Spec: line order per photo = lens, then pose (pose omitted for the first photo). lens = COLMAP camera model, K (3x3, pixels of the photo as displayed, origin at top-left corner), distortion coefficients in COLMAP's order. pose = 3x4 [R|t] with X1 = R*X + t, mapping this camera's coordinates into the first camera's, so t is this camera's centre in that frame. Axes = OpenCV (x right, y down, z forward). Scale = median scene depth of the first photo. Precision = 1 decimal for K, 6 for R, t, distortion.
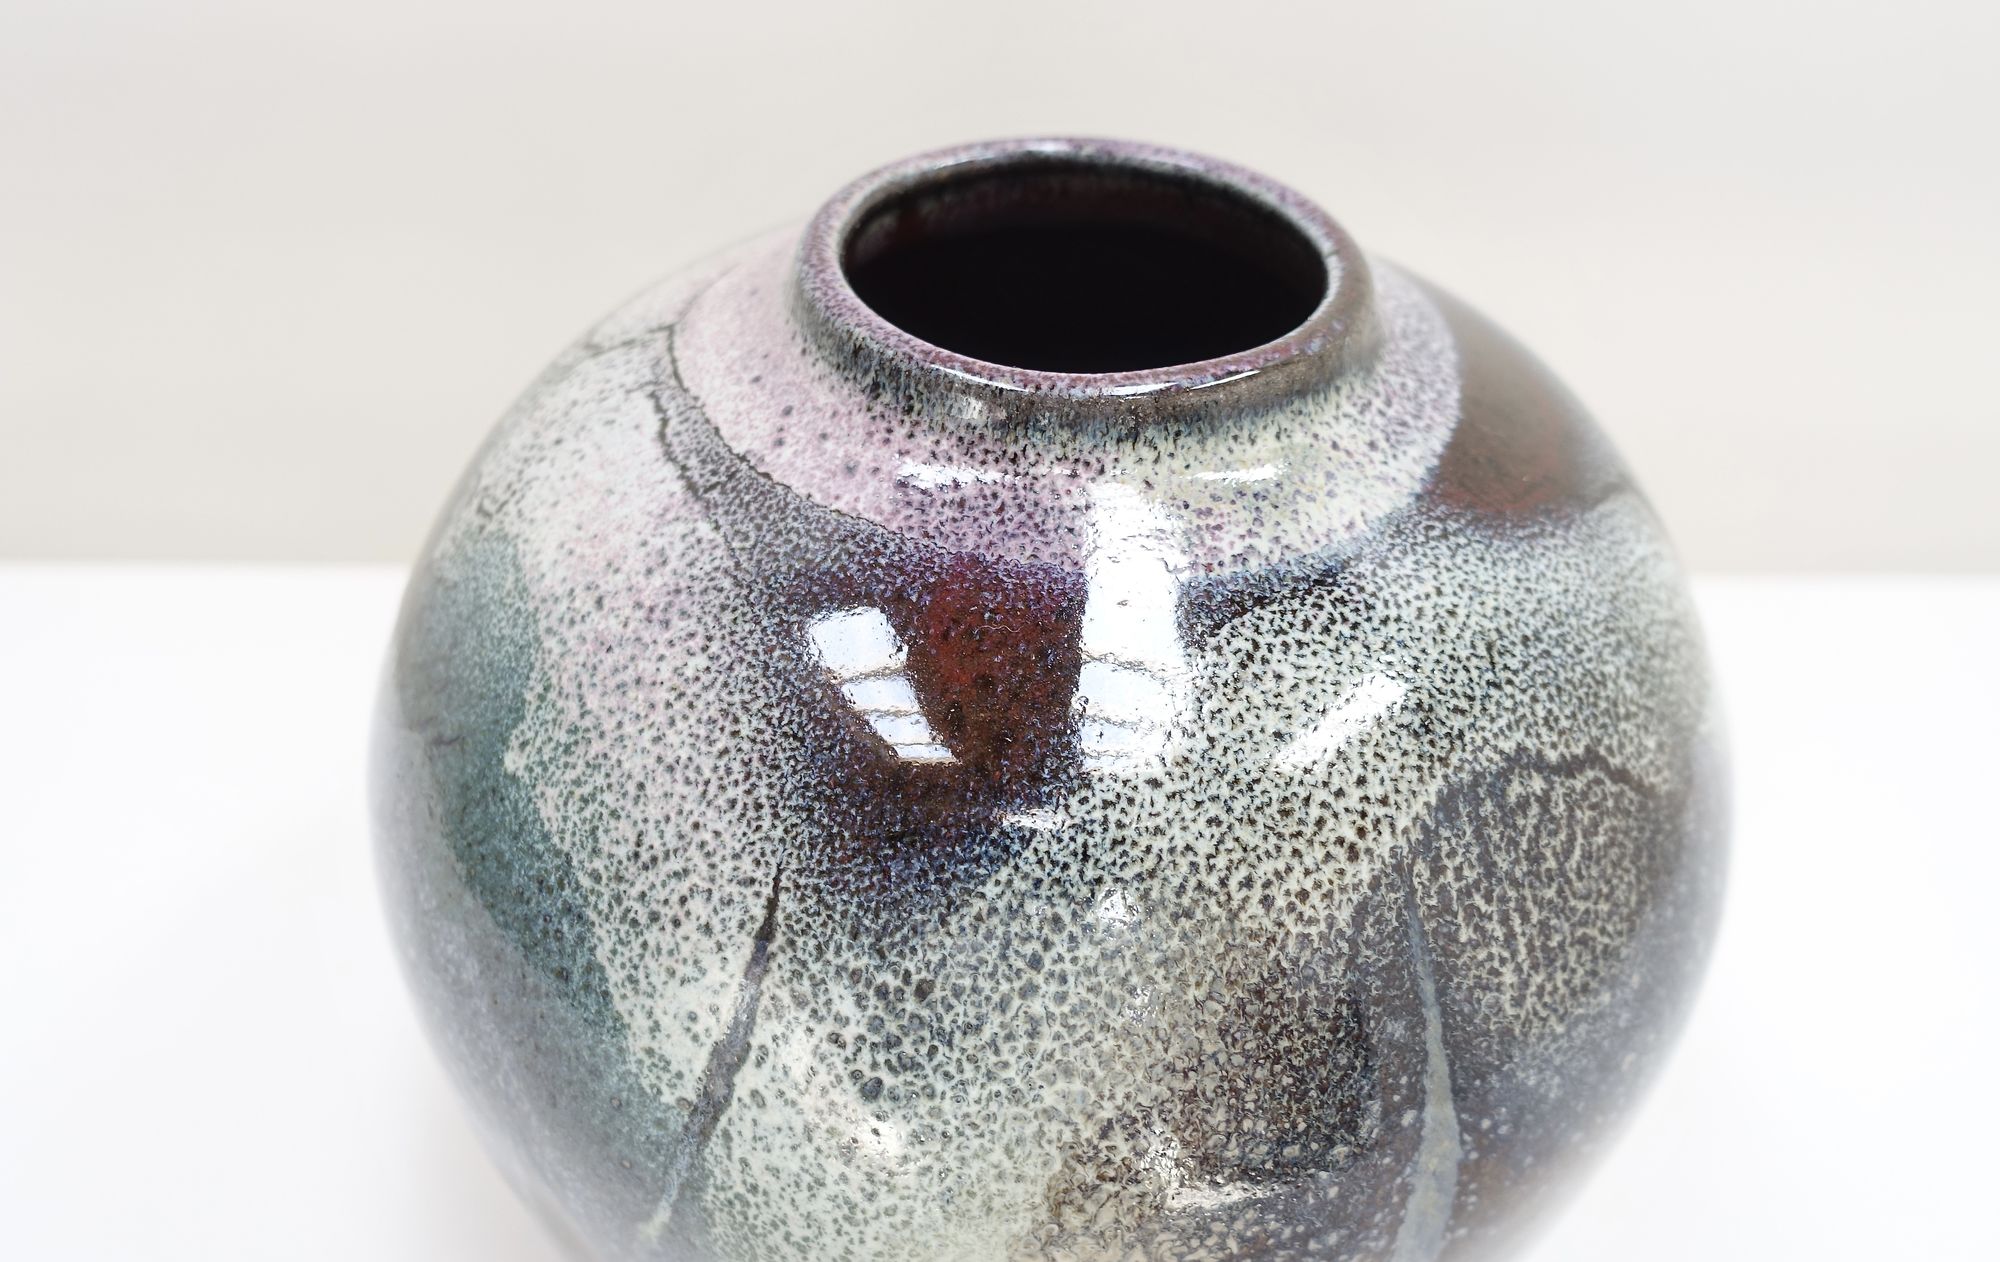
lens RADIAL K [[1728.3, 0, 1000.0], [0, 1728.3, 631.0], [0, 0, 1]] dist [-0.080104, -0.001031]
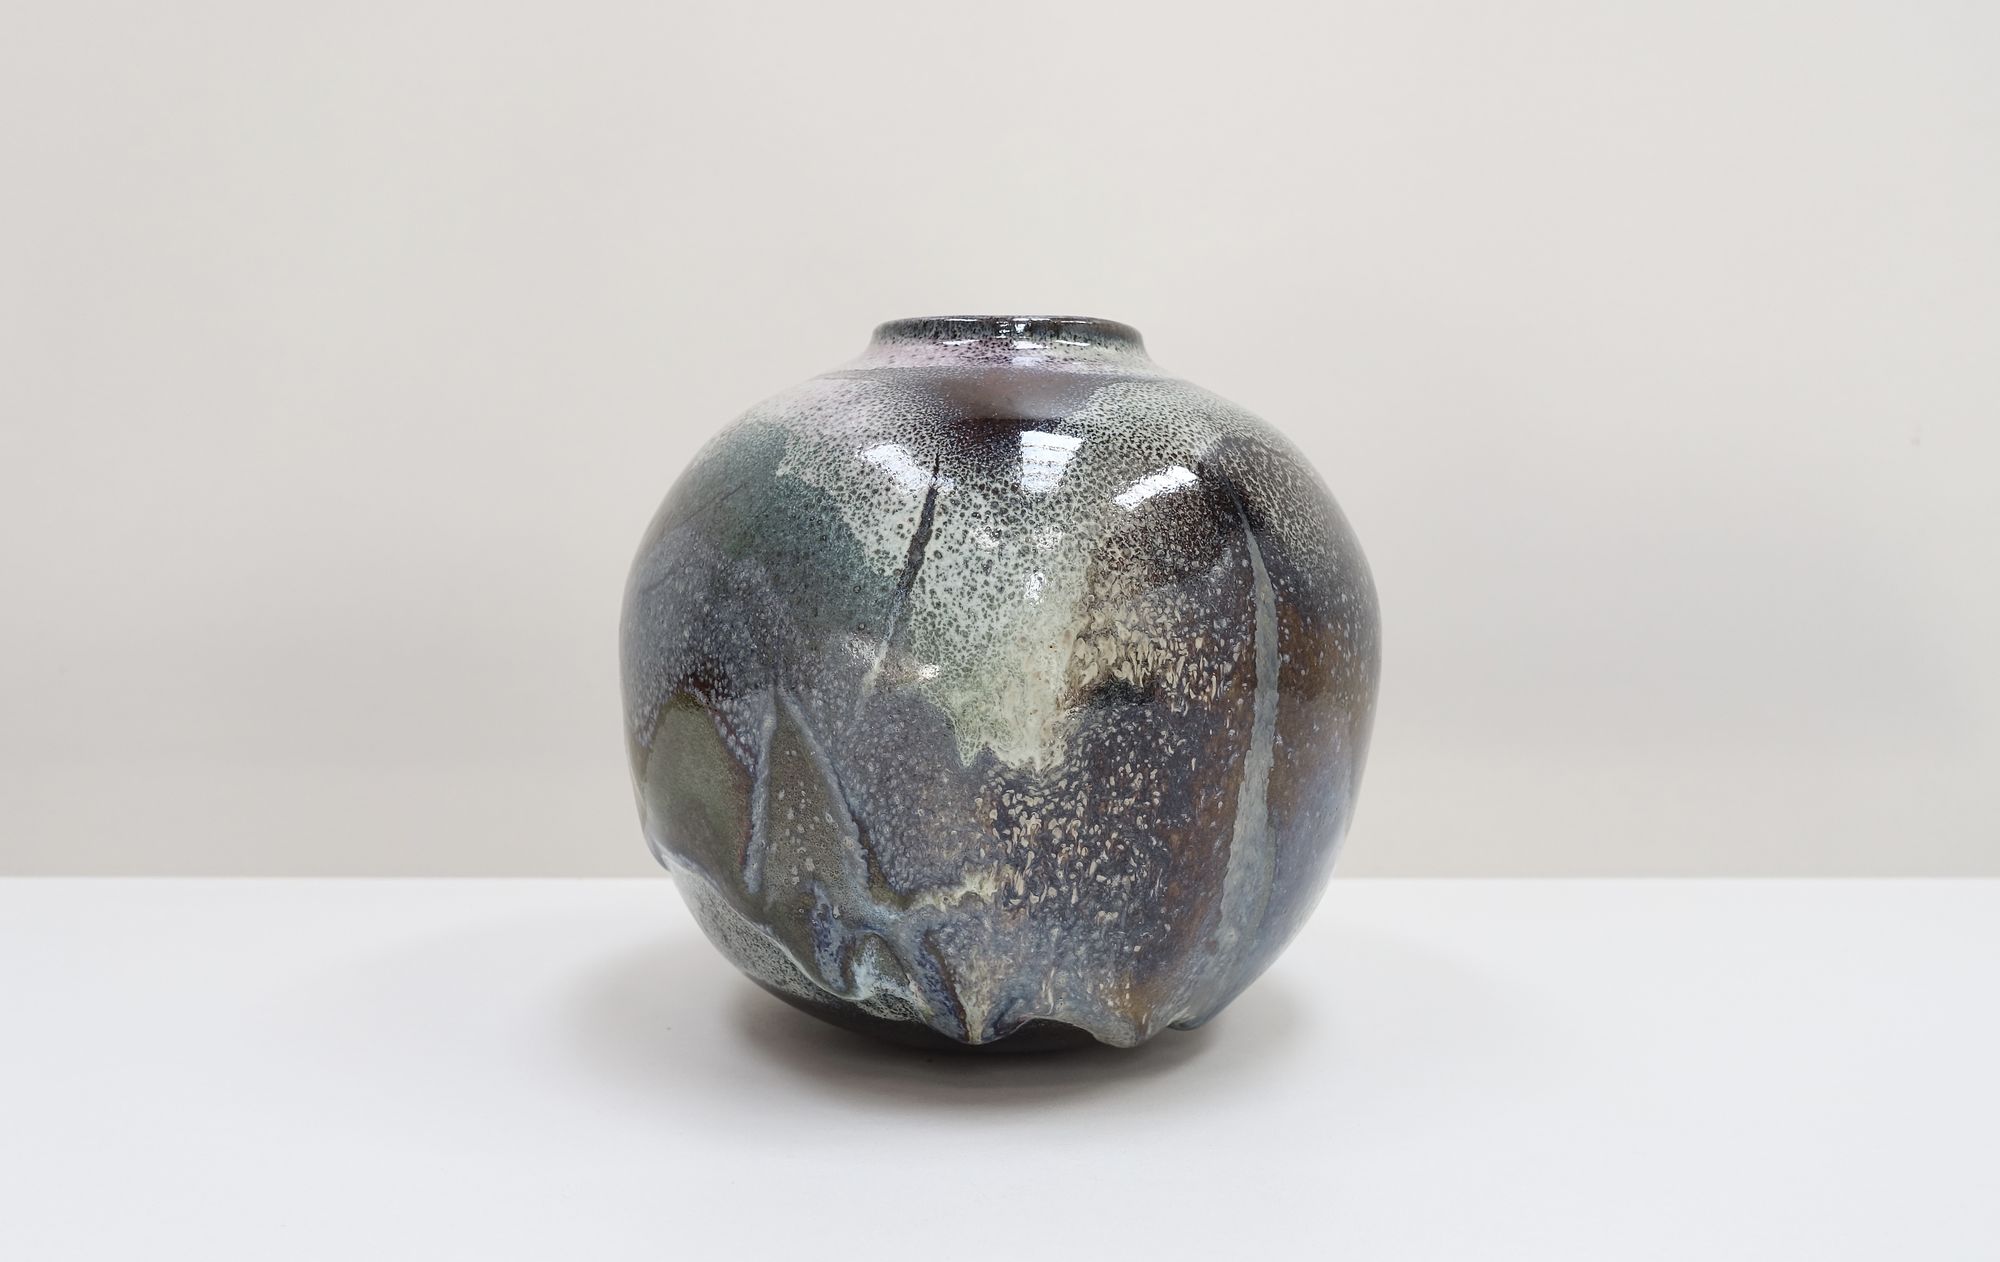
lens RADIAL K [[1728.3, 0, 1000.0], [0, 1728.3, 631.0], [0, 0, 1]] dist [-0.080104, -0.001031]
pose [[0.973931, -0.031895, 0.224592, -0.532058], [0.155405, 0.815055, -0.558153, 1.498390], [-0.165253, 0.578506, 0.798763, -0.585282]]
